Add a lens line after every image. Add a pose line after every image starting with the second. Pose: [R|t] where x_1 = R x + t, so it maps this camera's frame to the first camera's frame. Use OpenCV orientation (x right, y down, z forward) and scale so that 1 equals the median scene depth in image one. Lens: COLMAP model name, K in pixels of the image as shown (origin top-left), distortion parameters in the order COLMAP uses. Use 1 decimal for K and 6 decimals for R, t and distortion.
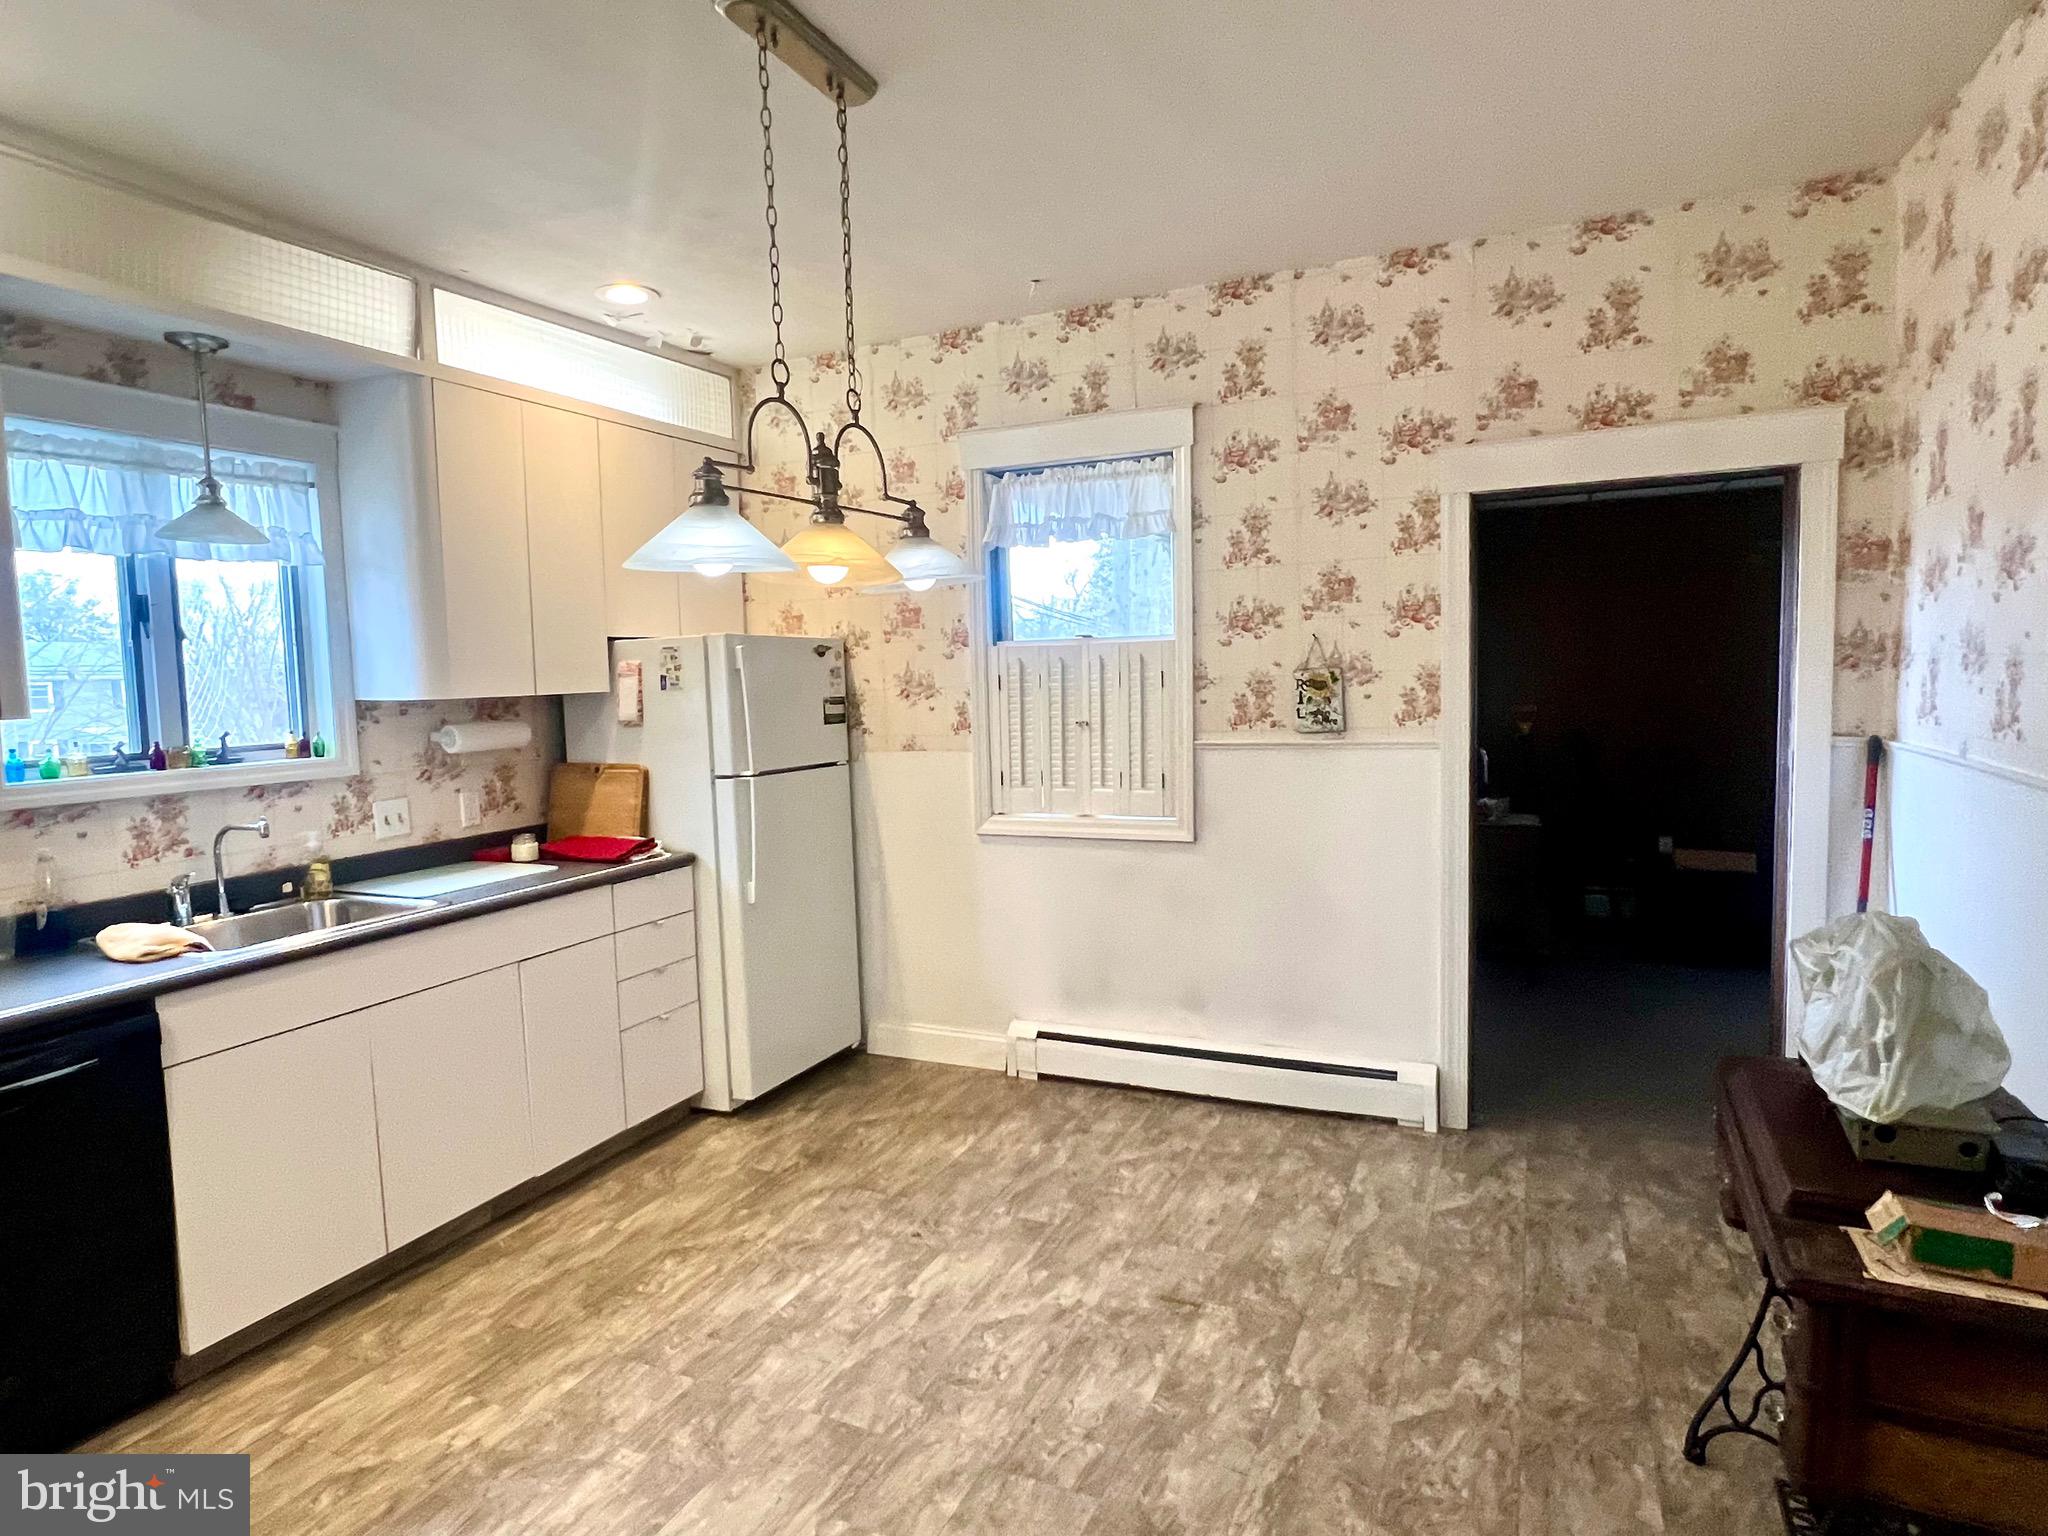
lens RADIAL K [[1146.9, 0, 1028.4], [0, 1146.9, 775.6], [0, 0, 1]] dist [0.002588, 0.001192]
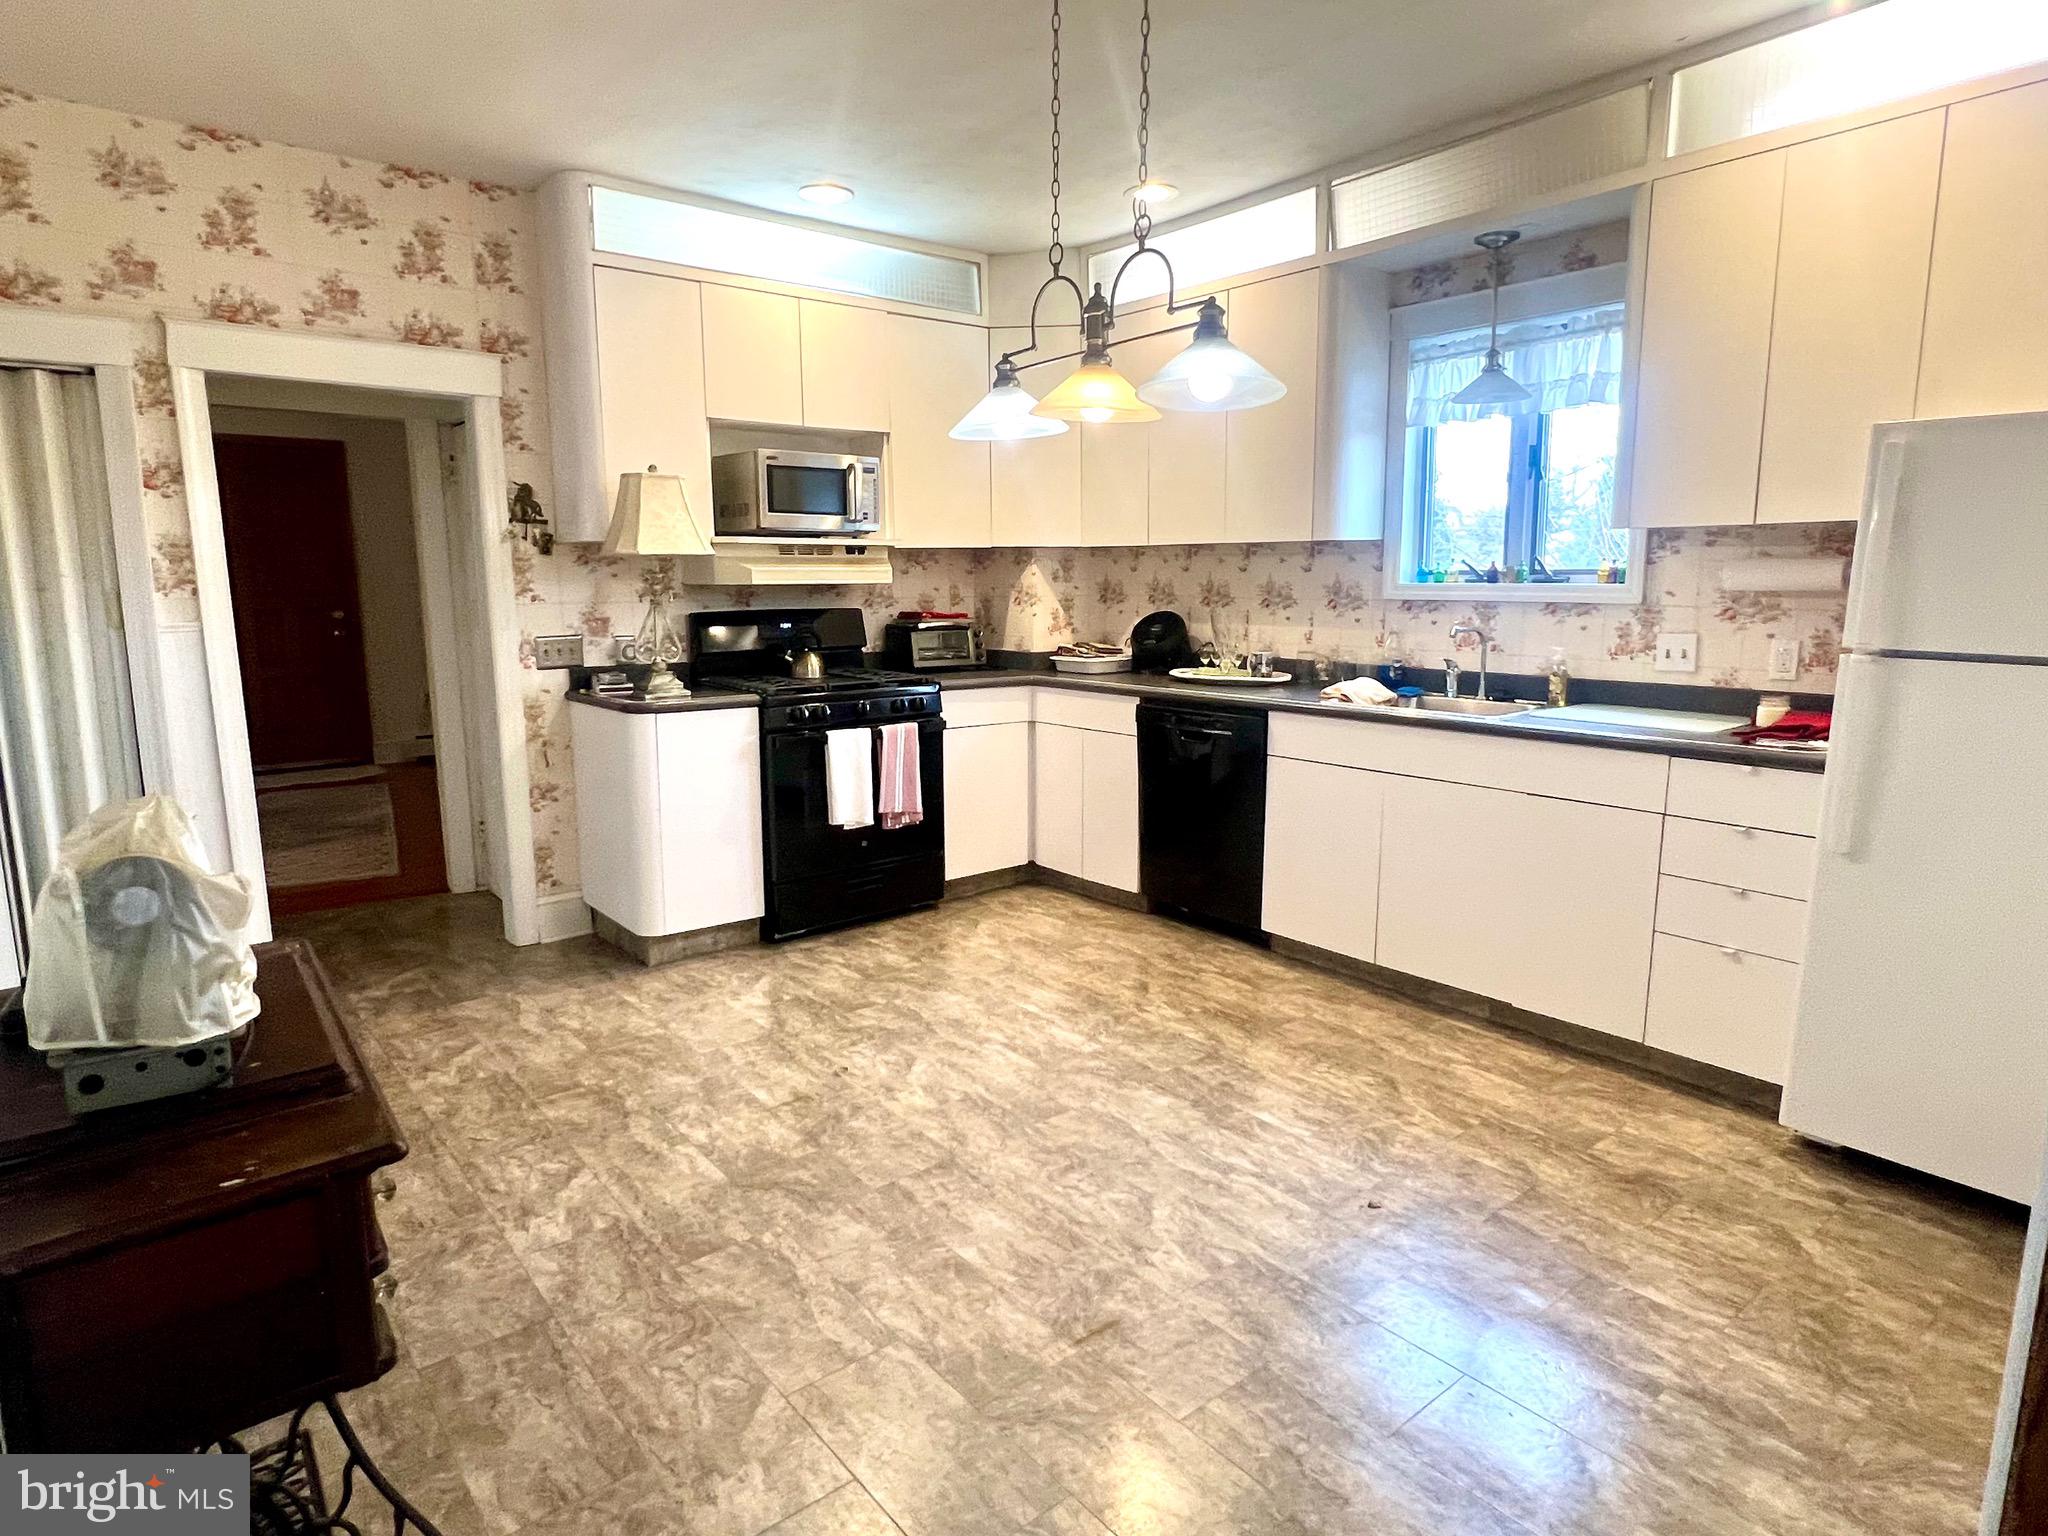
lens RADIAL K [[1146.9, 0, 1011.0], [0, 1146.9, 767.6], [0, 0, 1]] dist [0.002588, 0.001192]
pose [[-0.457588, 0.180077, -0.870738, 0.736760], [-0.064097, 0.970049, 0.234300, -0.077409], [0.886851, 0.163025, -0.432341, 1.191052]]
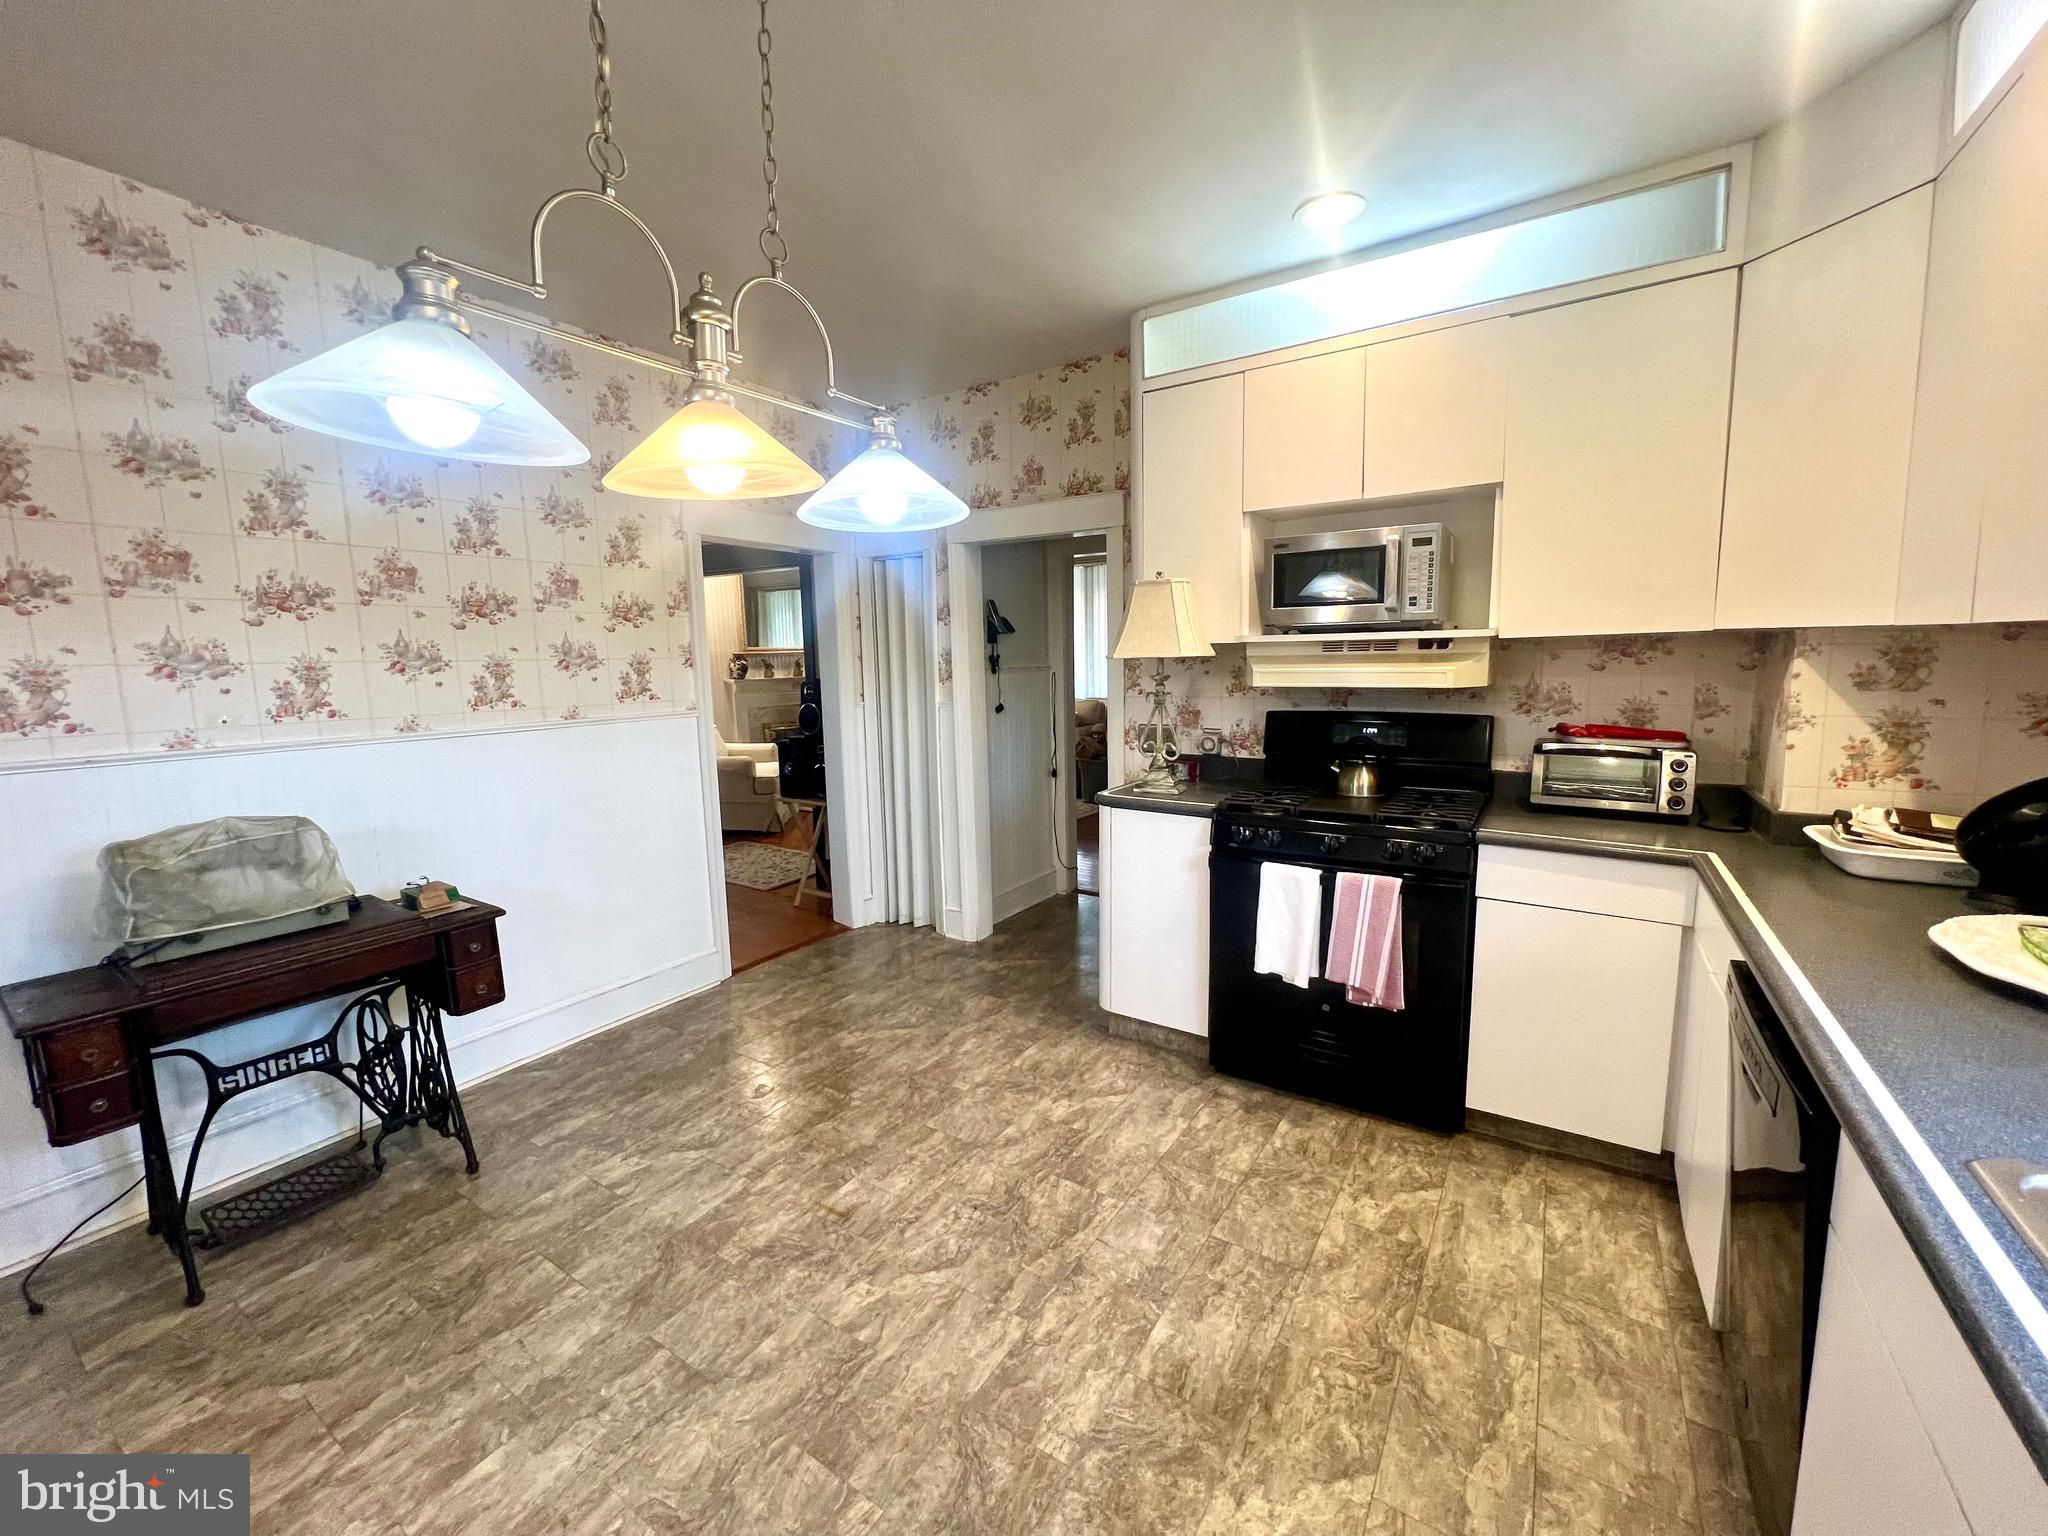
lens RADIAL K [[818.7, 0, 1018.7], [0, 818.7, 763.3], [0, 0, 1]] dist [-0.000911, 0.000186]
pose [[-0.984875, 0.029599, 0.170720, -0.359350], [0.067234, 0.973381, 0.219109, -0.081739], [-0.159690, 0.227273, -0.960649, 1.216724]]
